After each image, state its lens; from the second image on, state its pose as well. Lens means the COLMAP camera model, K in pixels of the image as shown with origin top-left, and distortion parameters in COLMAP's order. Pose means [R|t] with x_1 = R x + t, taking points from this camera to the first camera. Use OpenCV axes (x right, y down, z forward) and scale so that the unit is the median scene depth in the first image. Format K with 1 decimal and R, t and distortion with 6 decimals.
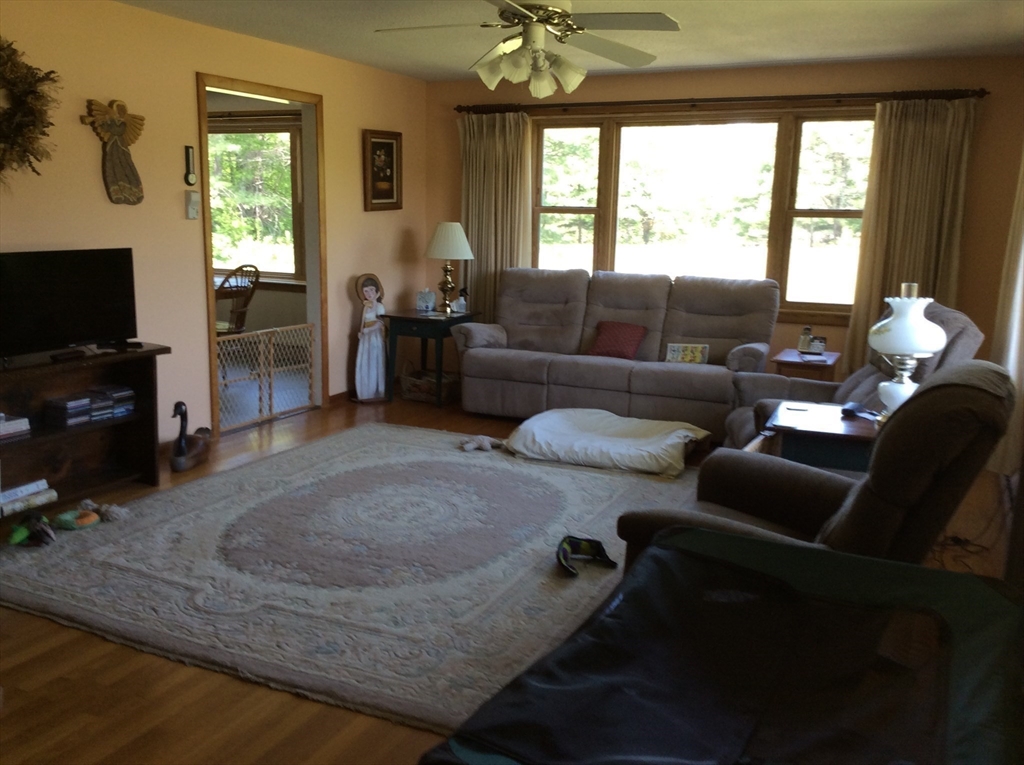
lens RADIAL K [[928.4, 0, 508.5], [0, 928.4, 384.2], [0, 0, 1]] dist [0.007394, -0.010291]
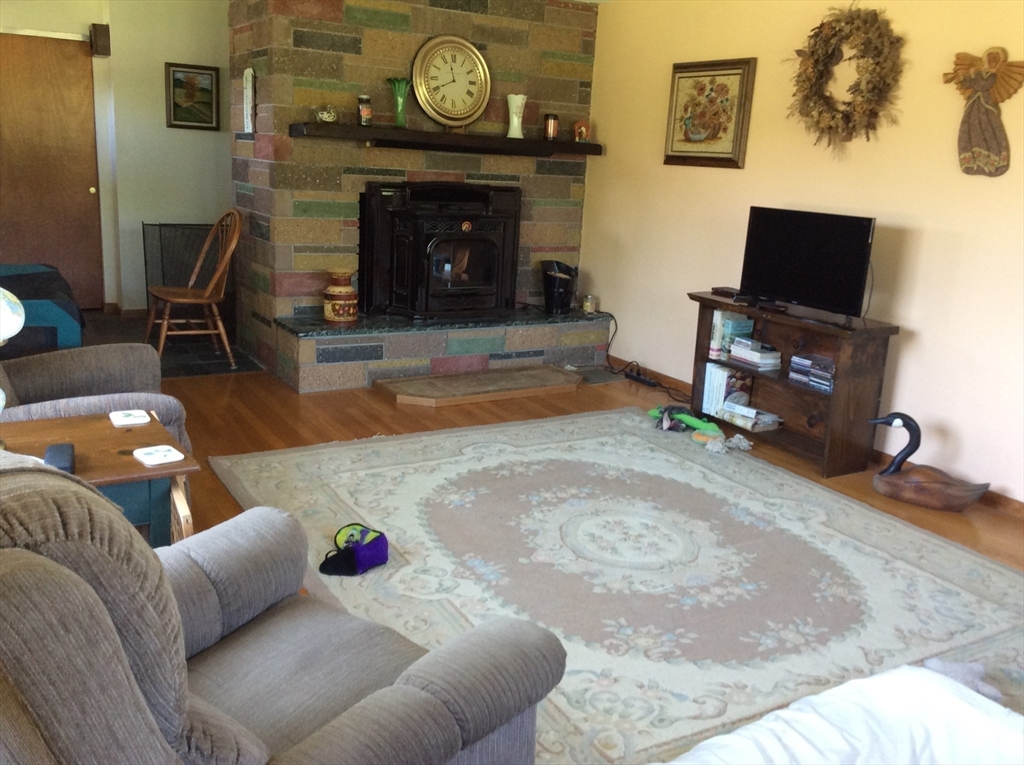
lens RADIAL K [[928.4, 0, 509.2], [0, 928.4, 380.8], [0, 0, 1]] dist [0.007394, -0.010291]
pose [[-0.569907, 0.139776, -0.809733, 0.542523], [-0.220349, 0.923338, 0.314473, -0.205322], [0.791613, 0.357645, -0.495418, 1.215825]]
